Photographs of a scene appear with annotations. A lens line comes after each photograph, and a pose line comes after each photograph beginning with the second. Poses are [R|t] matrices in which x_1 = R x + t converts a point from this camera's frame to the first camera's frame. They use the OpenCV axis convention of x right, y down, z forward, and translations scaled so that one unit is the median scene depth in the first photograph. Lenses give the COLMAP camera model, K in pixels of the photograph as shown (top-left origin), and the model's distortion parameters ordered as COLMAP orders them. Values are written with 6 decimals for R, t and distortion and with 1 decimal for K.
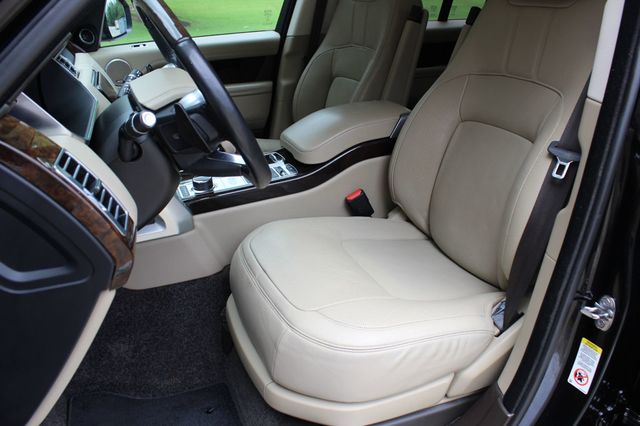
lens RADIAL K [[530.2, 0, 320.0], [0, 530.2, 213.0], [0, 0, 1]] dist [-0.182145, 0.161777]
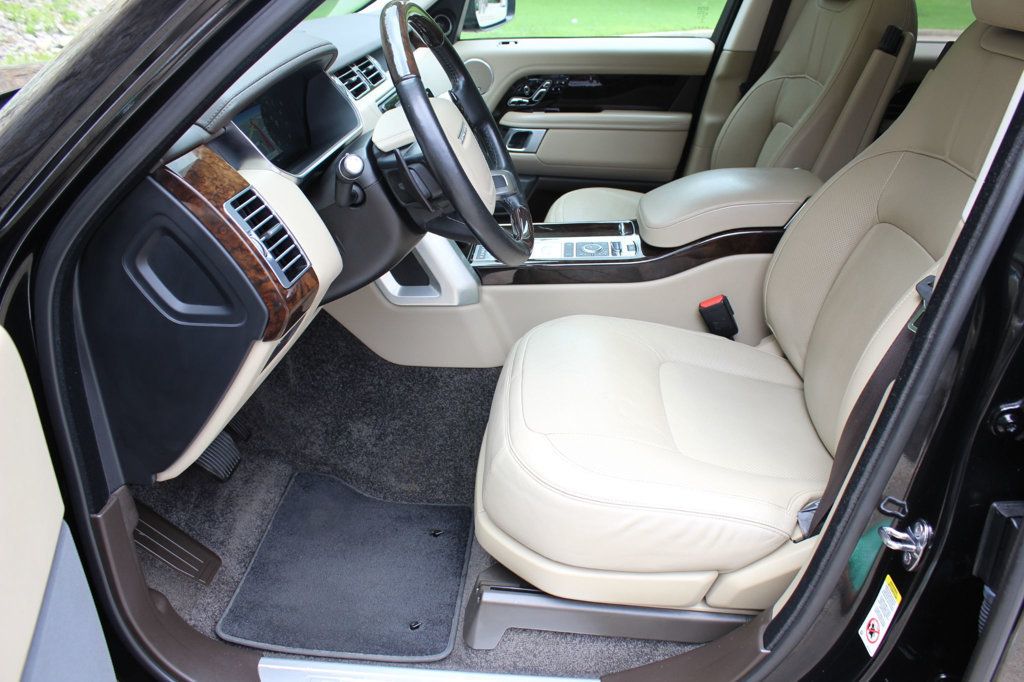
lens RADIAL K [[850.0, 0, 519.5], [0, 850.0, 349.4], [0, 0, 1]] dist [-0.172674, 0.143858]
pose [[0.899686, 0.215789, -0.379474, 0.302075], [-0.191805, 0.976282, 0.100420, -0.040215], [0.392143, -0.017562, 0.919737, -0.118263]]
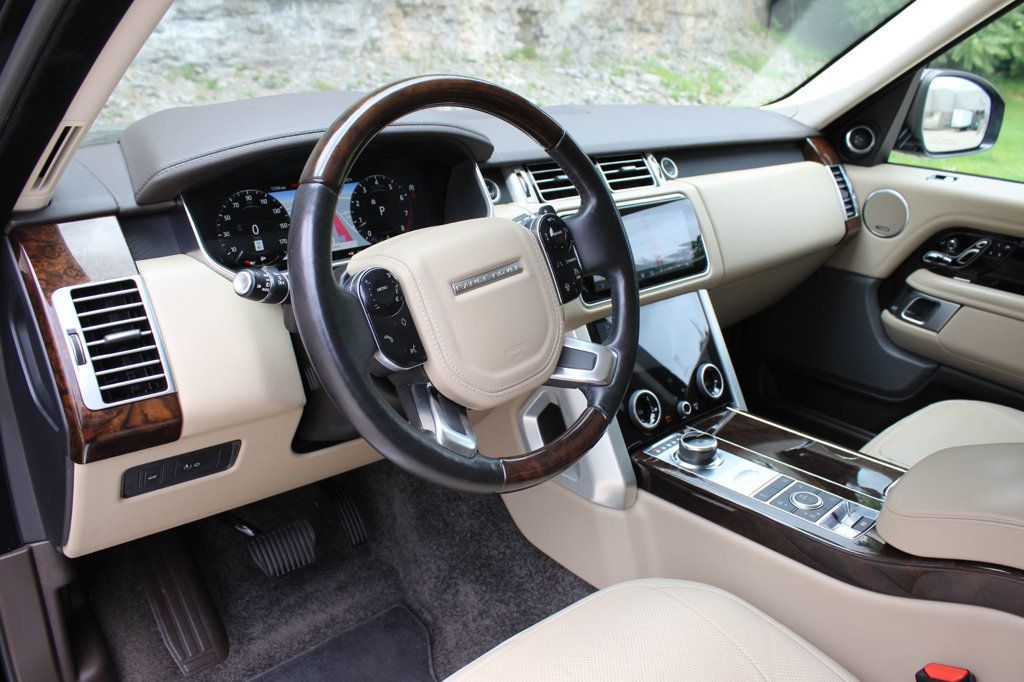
lens RADIAL K [[850.0, 0, 519.5], [0, 850.0, 349.4], [0, 0, 1]] dist [-0.172674, 0.143858]
pose [[0.359480, 0.392889, -0.846412, 0.402862], [-0.422991, 0.877113, 0.227490, -0.274705], [0.831777, 0.276246, 0.481493, 0.445298]]
